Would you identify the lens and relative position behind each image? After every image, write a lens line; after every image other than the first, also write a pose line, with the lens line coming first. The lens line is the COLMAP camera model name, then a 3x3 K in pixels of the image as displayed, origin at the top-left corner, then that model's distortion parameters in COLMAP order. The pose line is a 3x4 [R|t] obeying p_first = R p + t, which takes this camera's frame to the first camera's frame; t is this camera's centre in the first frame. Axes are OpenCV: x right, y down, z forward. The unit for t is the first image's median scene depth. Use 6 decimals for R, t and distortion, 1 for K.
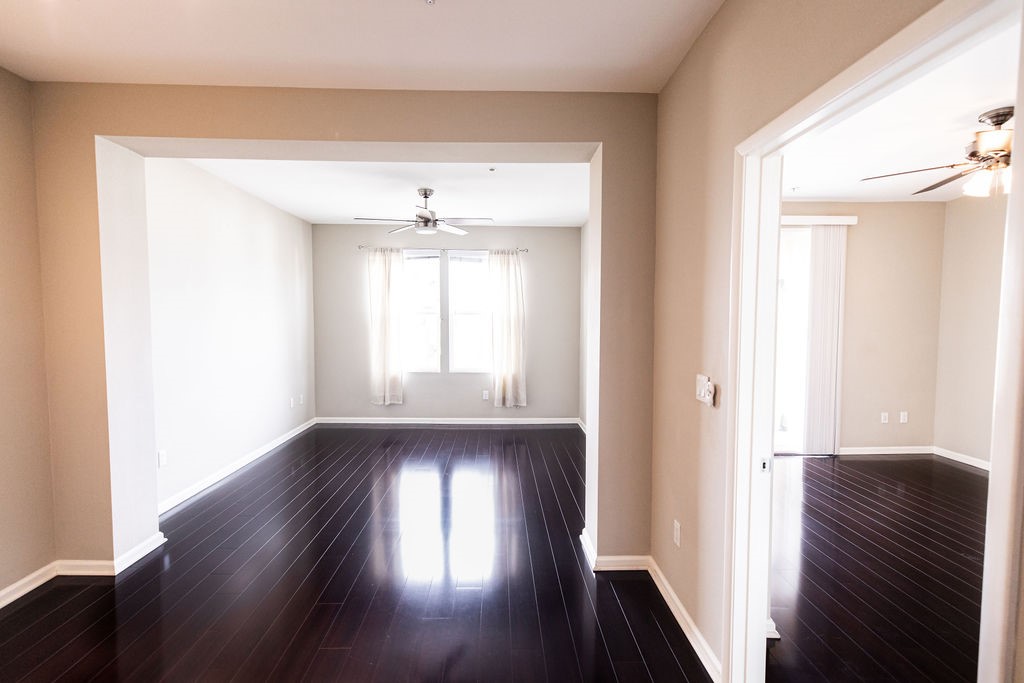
lens RADIAL K [[464.2, 0, 504.7], [0, 464.2, 341.0], [0, 0, 1]] dist [0.010251, 0.000566]
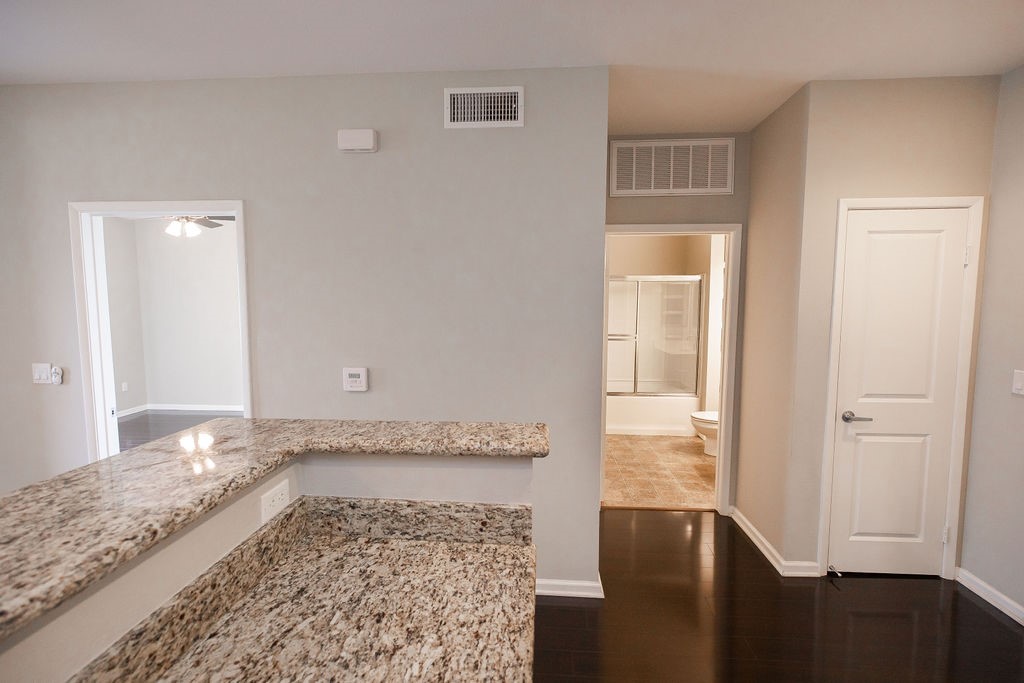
lens RADIAL K [[465.3, 0, 508.9], [0, 465.3, 342.1], [0, 0, 1]] dist [-0.001243, 0.000557]
pose [[0.094548, -0.087245, 0.991690, -0.236934], [0.048959, 0.995355, 0.082900, -0.009337], [-0.994316, 0.040714, 0.098381, -0.136279]]
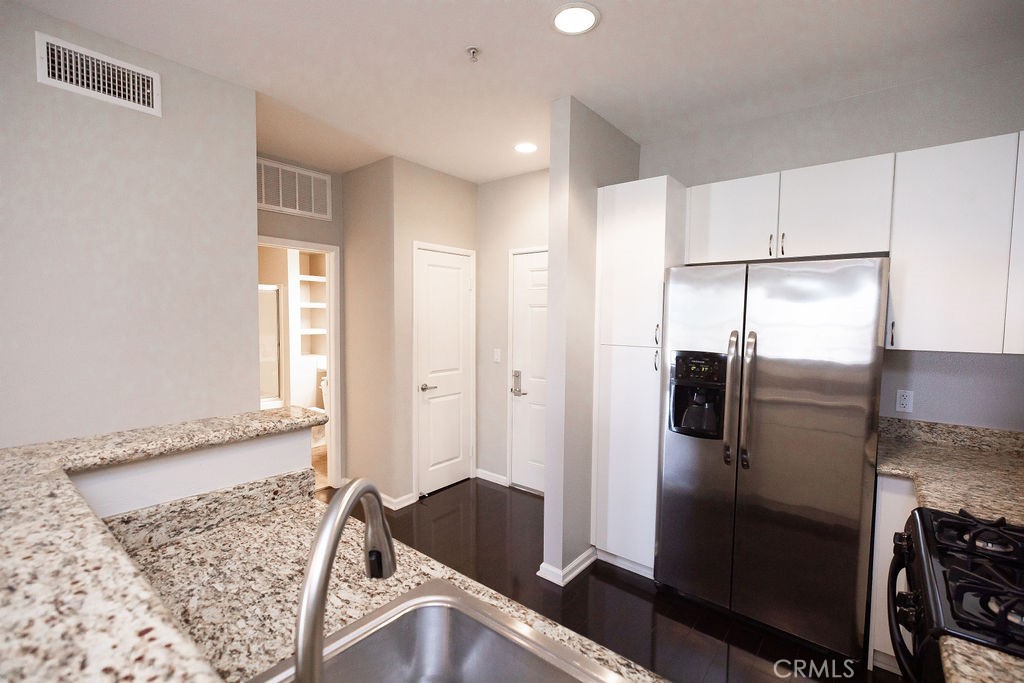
lens RADIAL K [[458.9, 0, 510.6], [0, 458.9, 342.4], [0, 0, 1]] dist [-0.000756, 0.000141]
pose [[-0.761926, -0.047829, 0.645895, -0.279531], [0.019660, 0.995102, 0.096880, -0.010136], [-0.647365, 0.086514, -0.757254, -0.013104]]
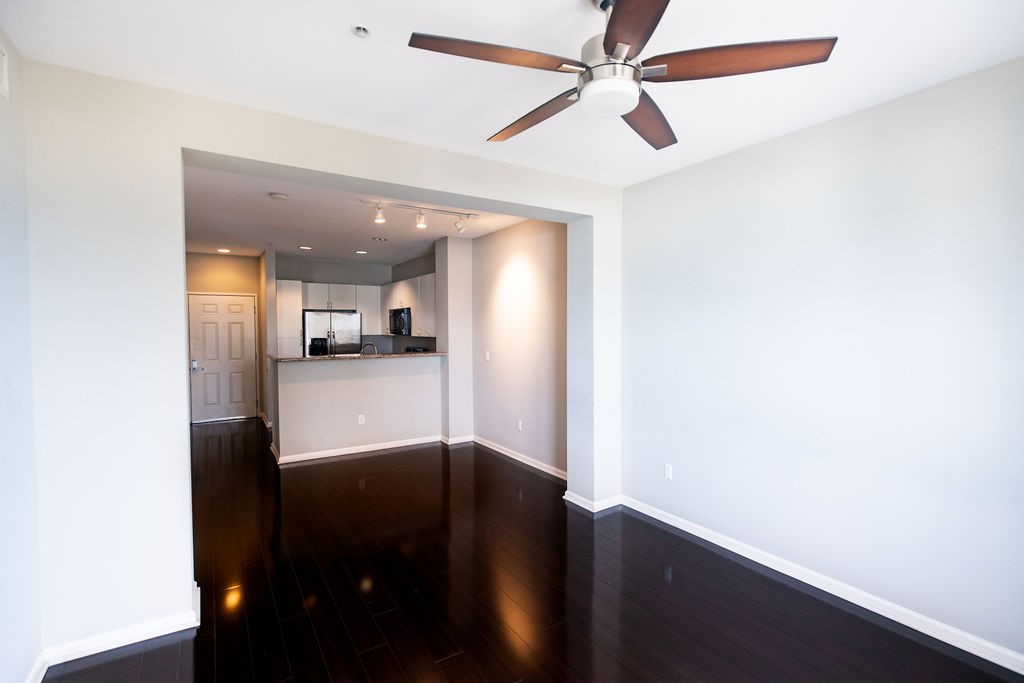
lens RADIAL K [[474.4, 0, 513.6], [0, 474.4, 342.7], [0, 0, 1]] dist [-0.000601, 0.000040]
pose [[-0.852138, 0.017328, -0.523030, 0.060376], [-0.025613, 0.996873, 0.074758, -0.058689], [0.522690, 0.077100, -0.849030, 0.949415]]
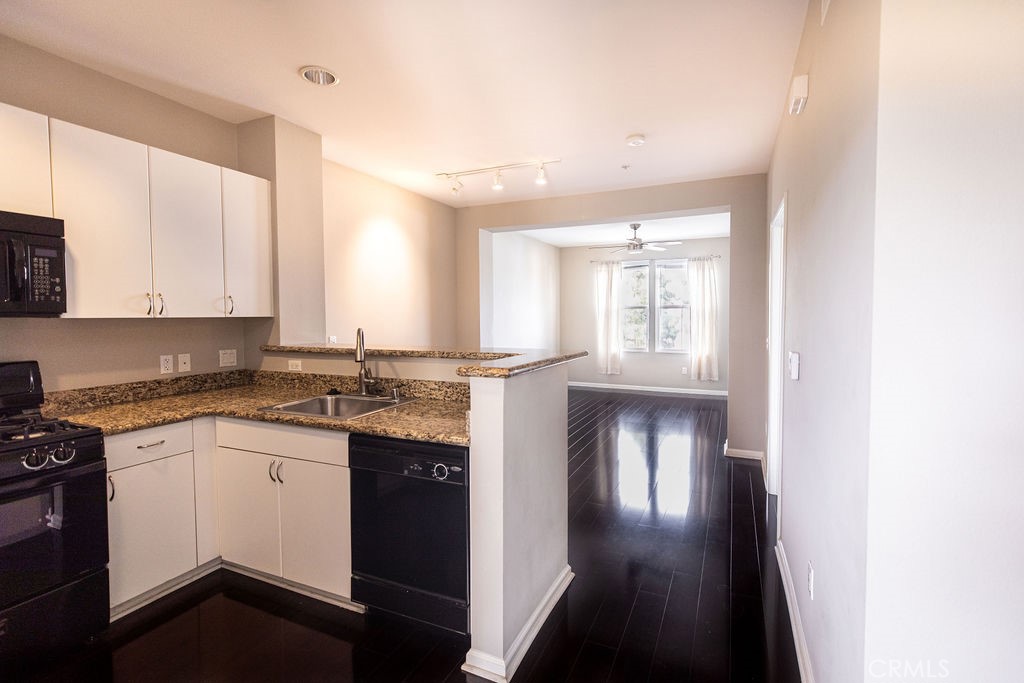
lens RADIAL K [[467.0, 0, 523.0], [0, 467.0, 334.9], [0, 0, 1]] dist [0.002838, 0.000335]
pose [[0.904737, 0.009554, -0.425863, 0.108427], [-0.012918, 0.999904, -0.005013, 0.030473], [0.425774, 0.010037, 0.904774, -0.373369]]
